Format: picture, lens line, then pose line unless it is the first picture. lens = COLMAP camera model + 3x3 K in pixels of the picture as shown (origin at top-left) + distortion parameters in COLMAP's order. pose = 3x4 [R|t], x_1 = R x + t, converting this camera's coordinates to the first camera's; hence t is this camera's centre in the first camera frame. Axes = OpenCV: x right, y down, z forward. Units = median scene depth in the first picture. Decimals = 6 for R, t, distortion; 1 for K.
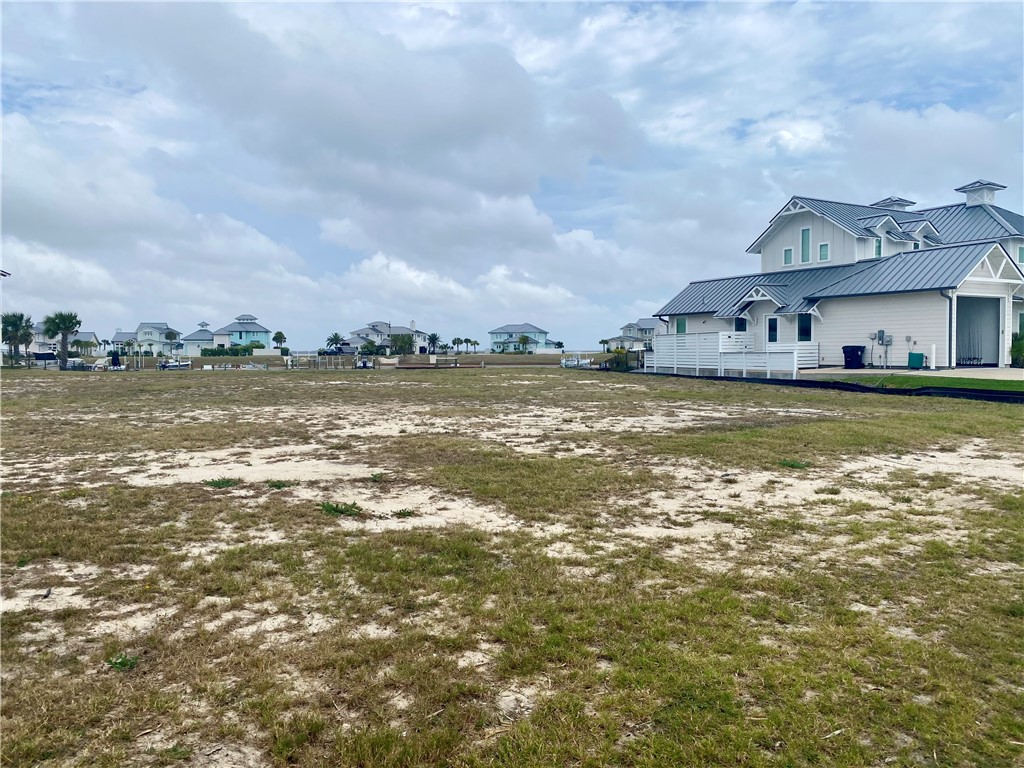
lens RADIAL K [[775.2, 0, 512.2], [0, 775.2, 383.6], [0, 0, 1]] dist [-0.045297, -0.001455]
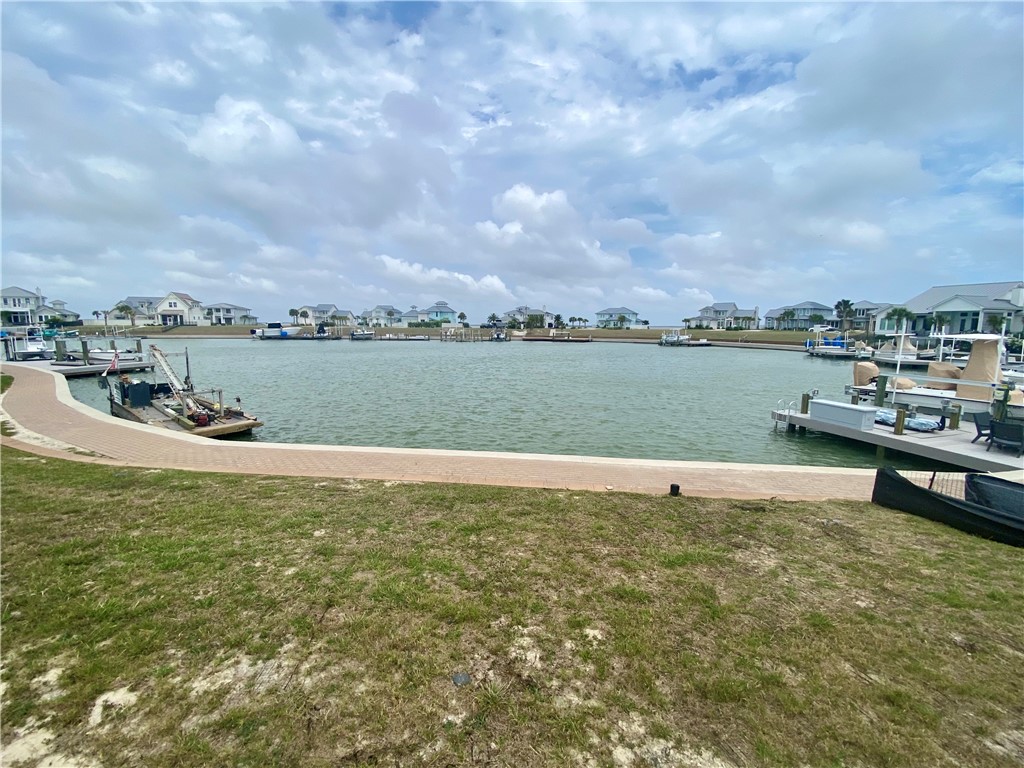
lens RADIAL K [[410.6, 0, 510.8], [0, 410.6, 389.0], [0, 0, 1]] dist [0.020701, 0.000029]
pose [[0.975066, 0.047172, -0.216843, -0.011355], [-0.022860, 0.993299, 0.113291, -0.009825], [0.220734, -0.105509, 0.969610, 0.214076]]
